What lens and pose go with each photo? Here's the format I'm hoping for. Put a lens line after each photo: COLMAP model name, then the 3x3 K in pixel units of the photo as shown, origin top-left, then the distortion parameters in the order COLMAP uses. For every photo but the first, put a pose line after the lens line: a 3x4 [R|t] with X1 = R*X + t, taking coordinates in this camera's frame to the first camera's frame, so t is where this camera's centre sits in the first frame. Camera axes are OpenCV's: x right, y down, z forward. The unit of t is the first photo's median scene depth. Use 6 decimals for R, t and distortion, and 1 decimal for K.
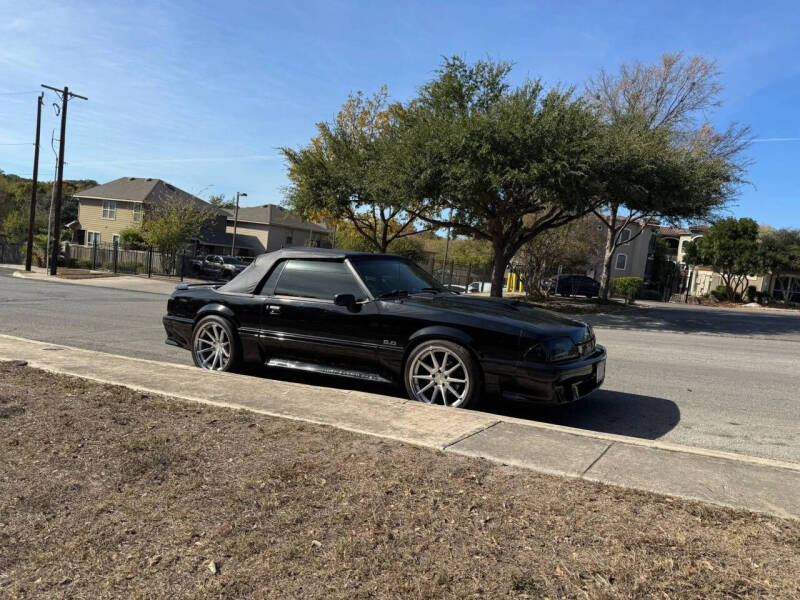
lens RADIAL K [[562.7, 0, 400.0], [0, 562.7, 300.0], [0, 0, 1]] dist [0.113228, -0.155820]
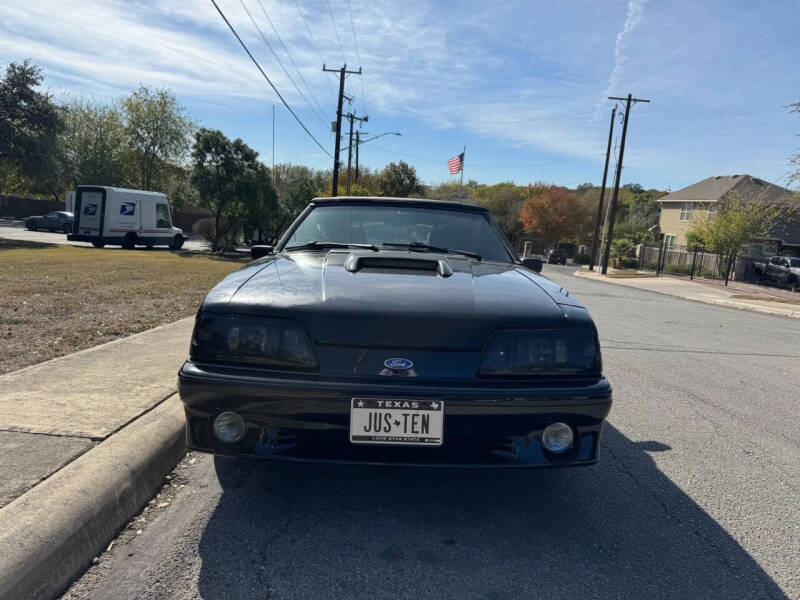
lens RADIAL K [[567.7, 0, 402.5], [0, 567.7, 300.9], [0, 0, 1]] dist [0.063665, -0.093661]
pose [[0.538843, 0.066699, -0.839762, 0.131780], [-0.077437, 0.996562, 0.029465, 0.005608], [0.838840, 0.049151, 0.542155, 0.149449]]
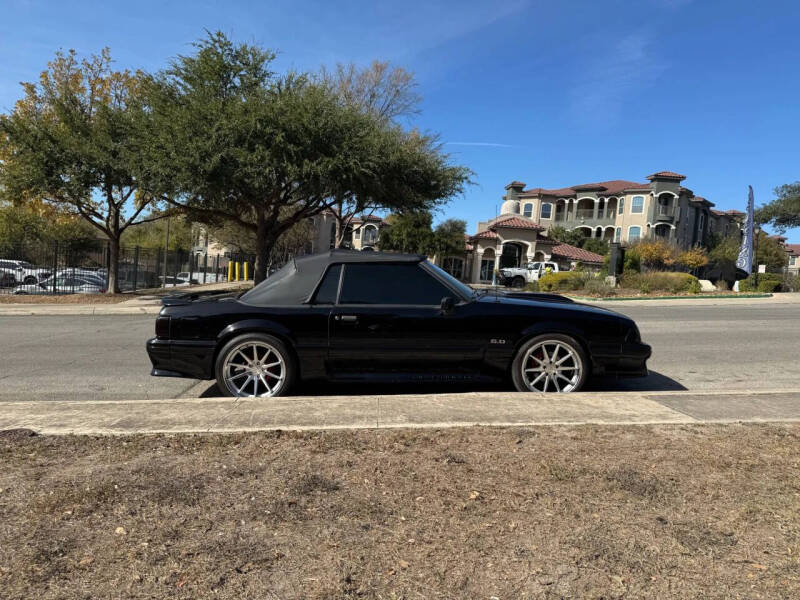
lens RADIAL K [[572.2, 0, 400.0], [0, 572.2, 300.0], [0, 0, 1]] dist [0.061145, -0.085670]
pose [[0.841689, -0.070349, 0.535360, -0.145149], [0.057970, 0.997519, 0.039939, -0.010846], [-0.536841, -0.002581, 0.843679, 0.039005]]
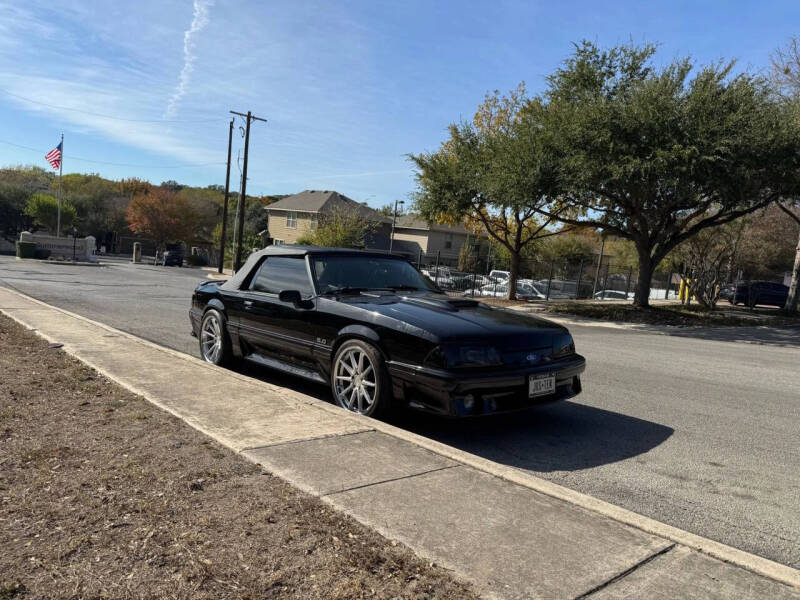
lens RADIAL K [[562.7, 0, 400.0], [0, 562.7, 300.0], [0, 0, 1]] dist [0.113228, -0.155820]
pose [[0.951723, 0.021416, -0.306210, 0.079058], [-0.024305, 0.999689, -0.005625, 0.001720], [0.305994, 0.012796, 0.951947, 0.024581]]
